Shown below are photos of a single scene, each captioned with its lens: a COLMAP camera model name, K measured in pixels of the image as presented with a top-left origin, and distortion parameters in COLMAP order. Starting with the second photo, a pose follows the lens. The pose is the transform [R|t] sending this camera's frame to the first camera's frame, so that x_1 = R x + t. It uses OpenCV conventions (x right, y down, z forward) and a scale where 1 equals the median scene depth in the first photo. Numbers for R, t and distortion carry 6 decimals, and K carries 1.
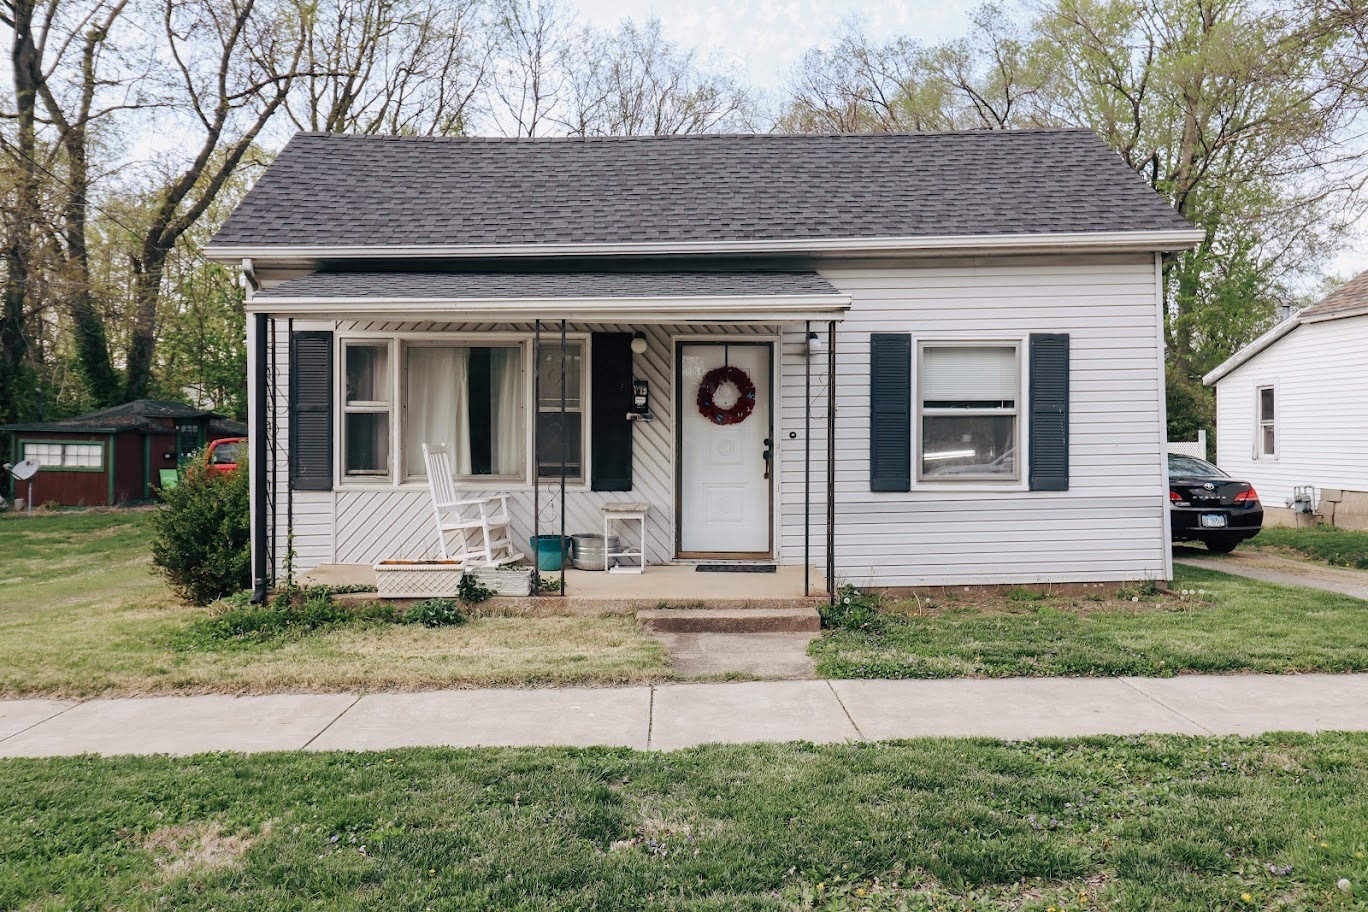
lens RADIAL K [[631.8, 0, 783.4], [0, 631.8, 436.4], [0, 0, 1]] dist [-0.005304, -0.010199]
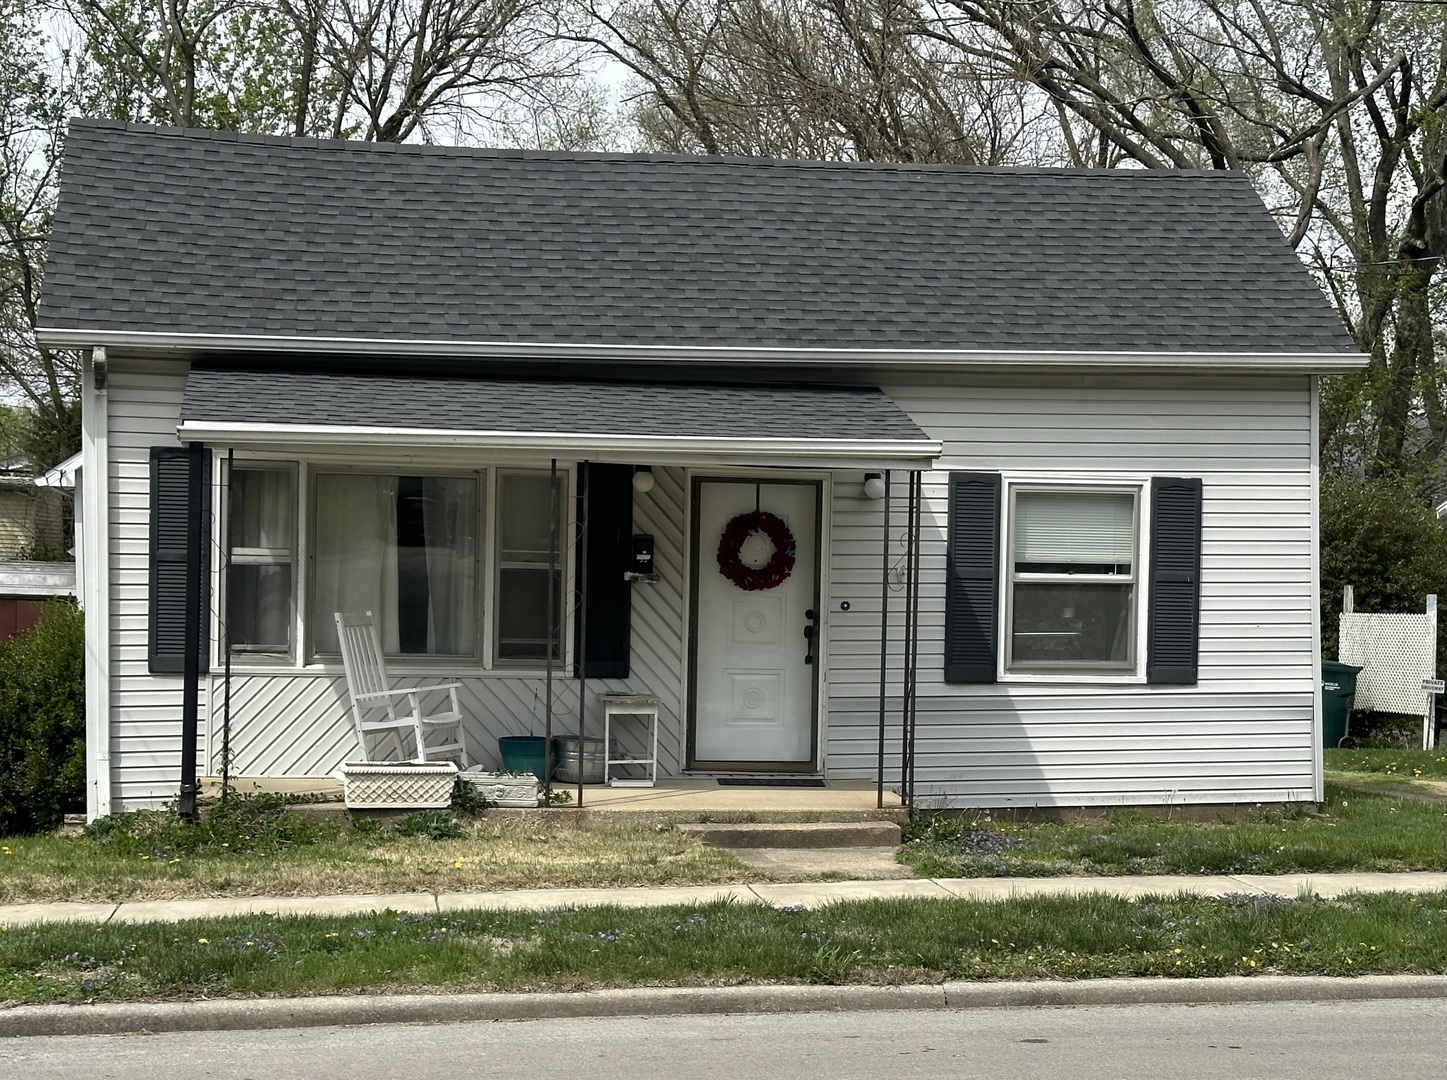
lens RADIAL K [[2174.1, 0, 721.1], [0, 2174.1, 537.5], [0, 0, 1]] dist [0.006800, 0.000000]
pose [[0.988257, 0.020288, 0.151450, -0.518425], [-0.019432, 0.999786, -0.007130, -0.061457], [-0.151562, 0.004103, 0.988439, -1.511650]]
